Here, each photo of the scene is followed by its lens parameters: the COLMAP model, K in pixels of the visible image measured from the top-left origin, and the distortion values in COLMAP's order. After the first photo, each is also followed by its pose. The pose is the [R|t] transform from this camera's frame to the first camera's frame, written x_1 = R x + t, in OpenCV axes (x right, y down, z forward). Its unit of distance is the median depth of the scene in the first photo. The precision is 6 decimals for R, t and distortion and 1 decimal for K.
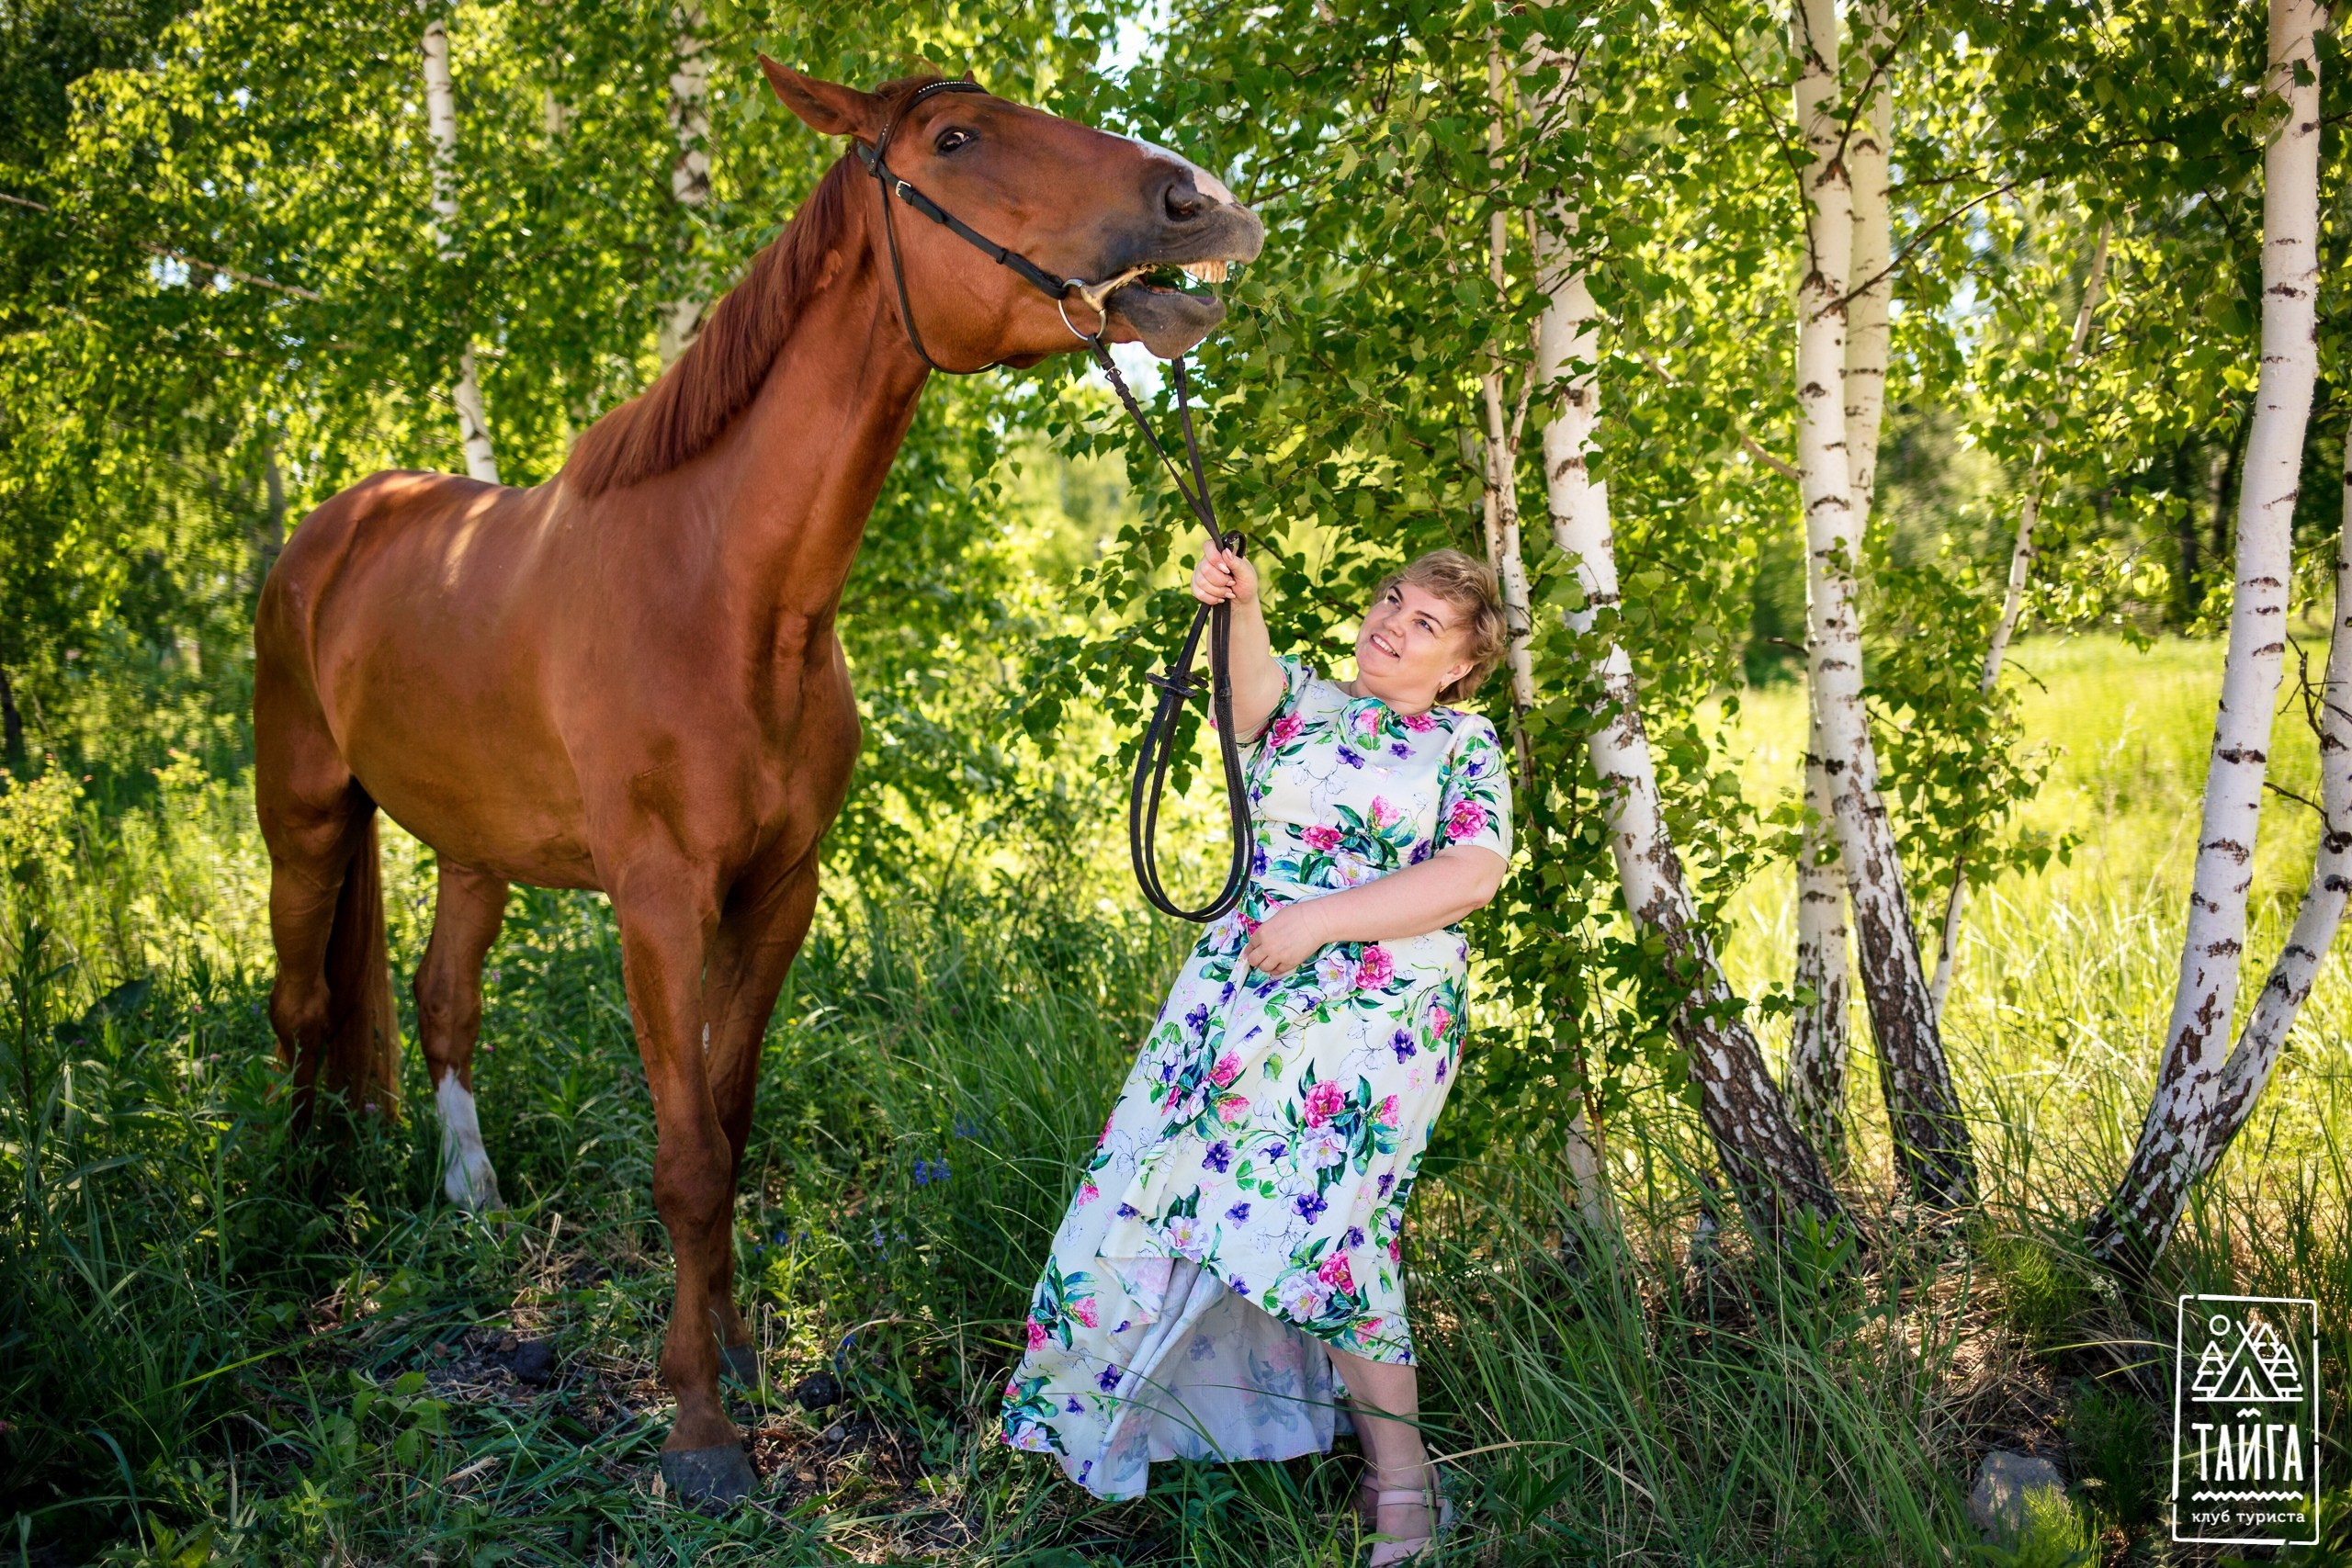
lens RADIAL K [[1952.0, 0, 1220.0], [0, 1952.0, 739.1], [0, 0, 1]] dist [0.044143, -0.006506]
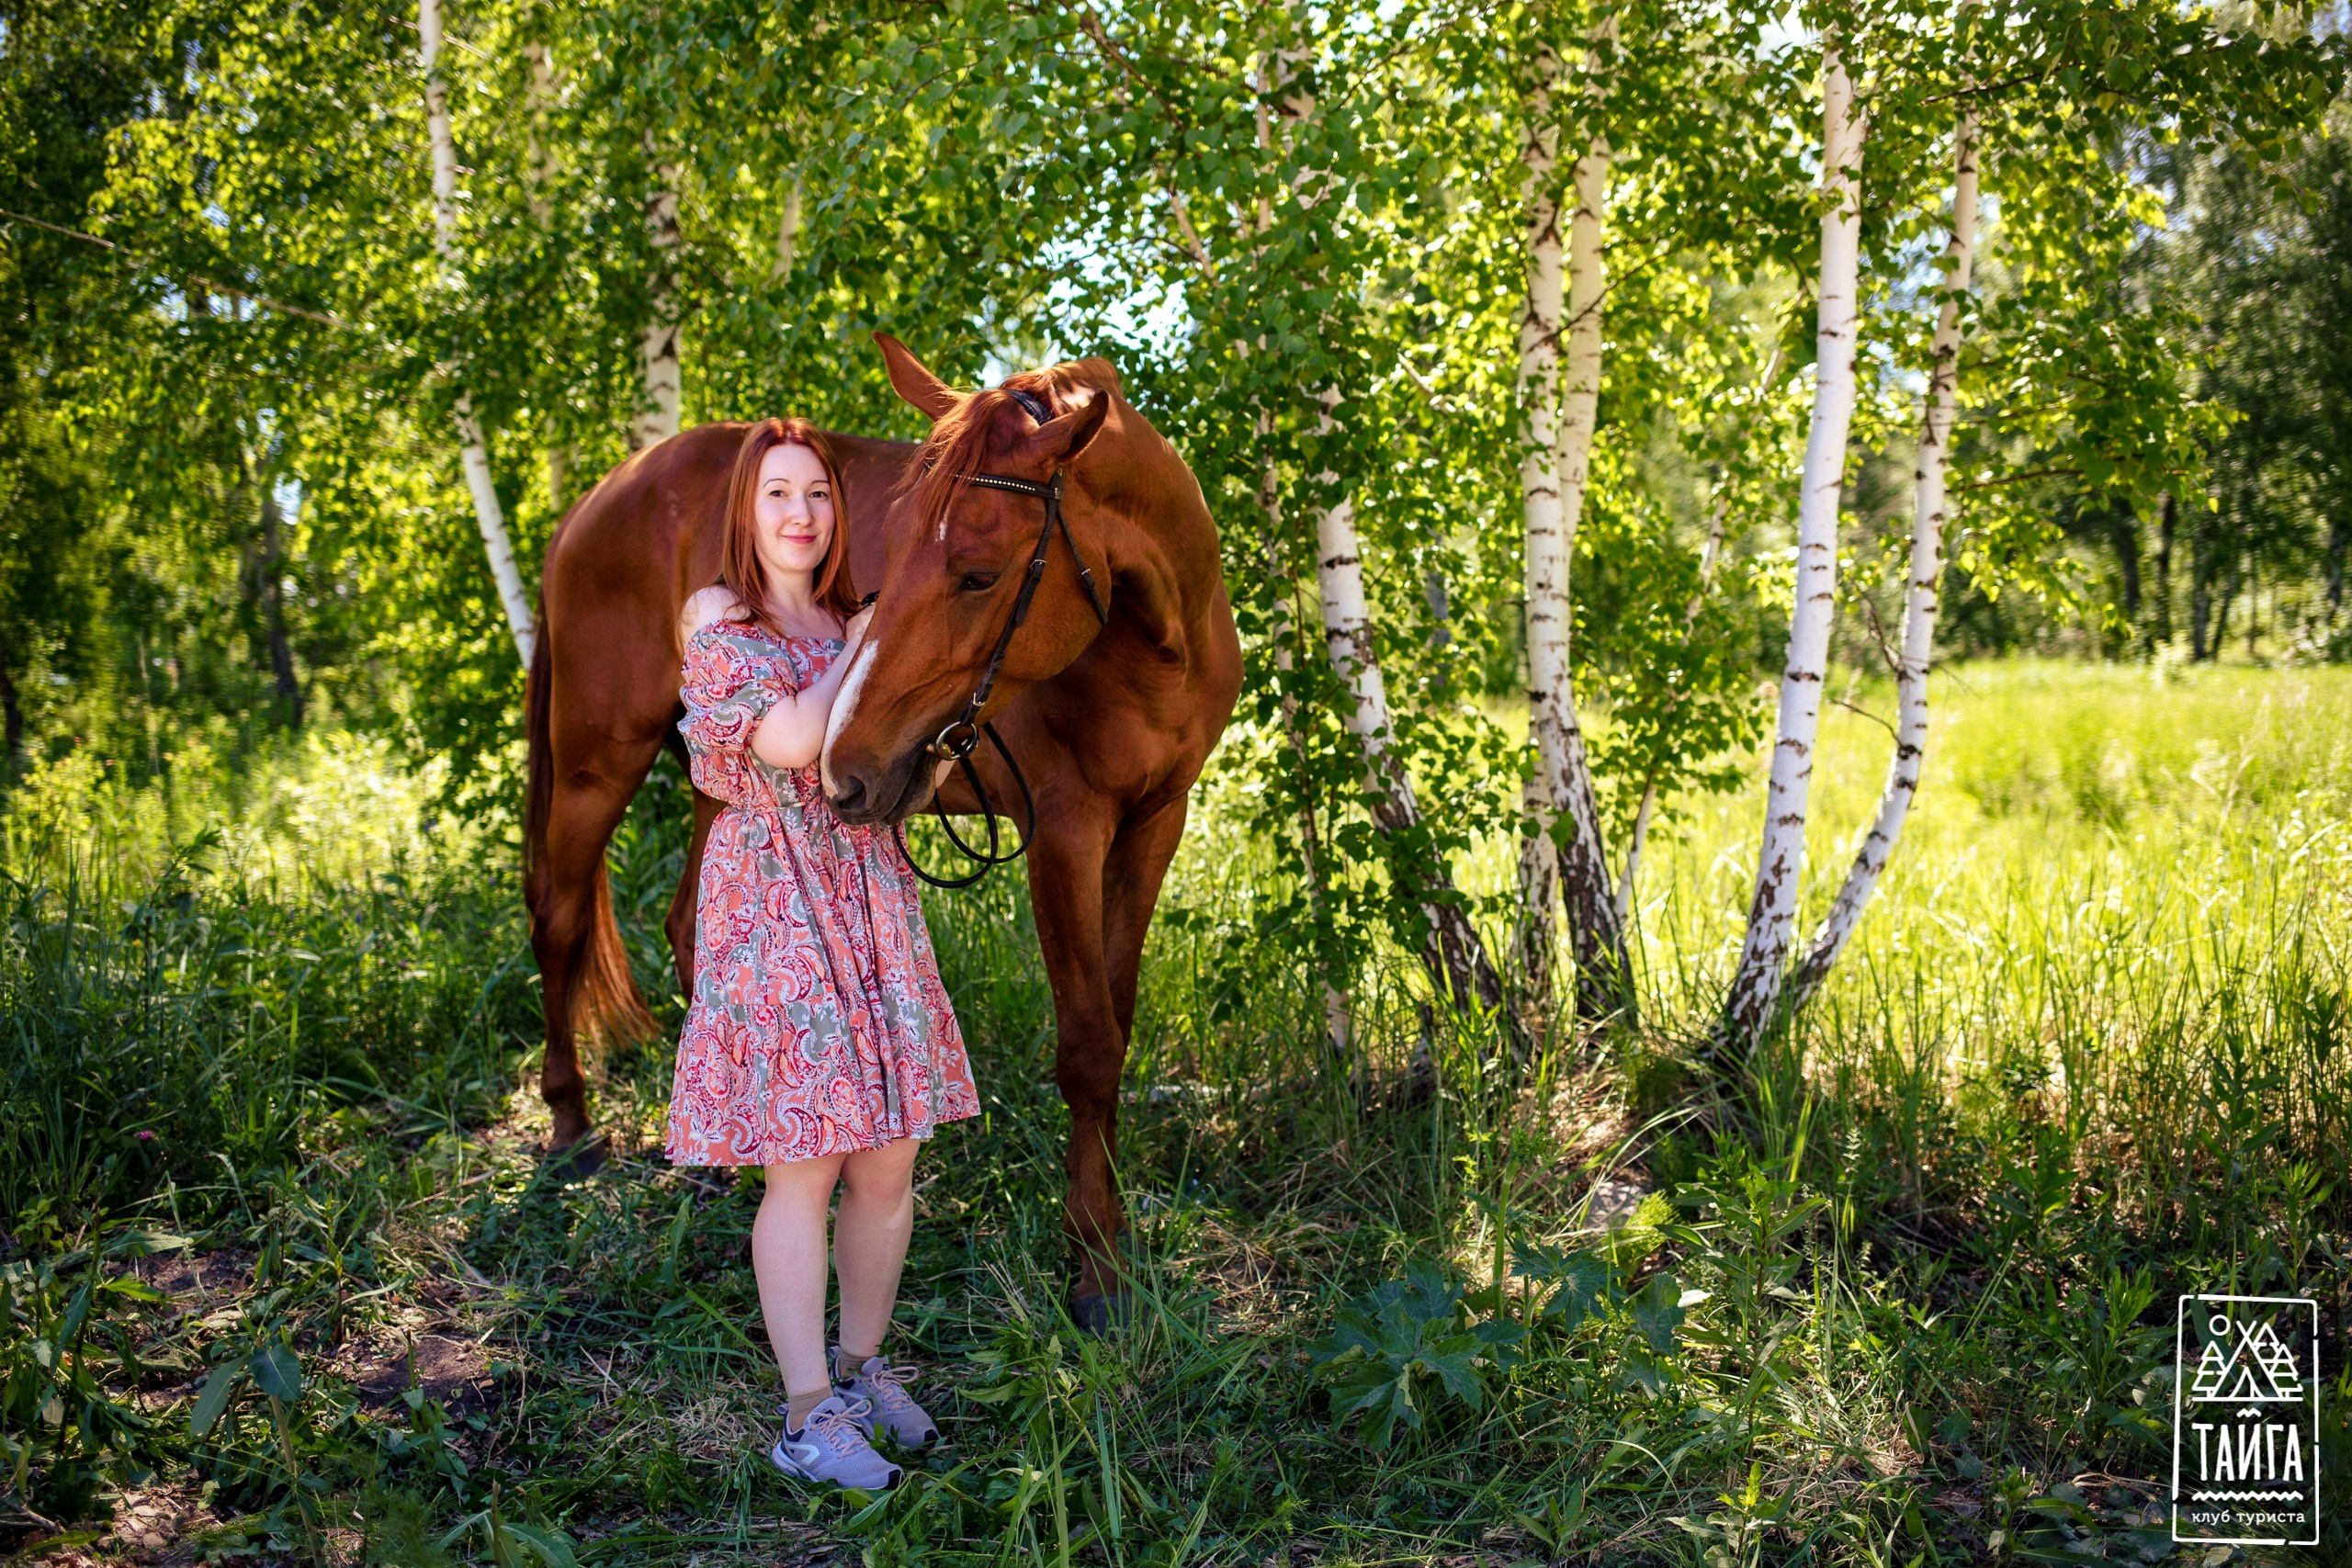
lens RADIAL K [[2734.4, 0, 1176.0], [0, 2734.4, 784.0], [0, 0, 1]] dist [0.018573, -0.011727]
pose [[0.998013, 0.007354, -0.062573, 0.191905], [-0.009600, 0.999318, -0.035669, 0.139516], [0.062268, 0.036199, 0.997403, -0.808768]]
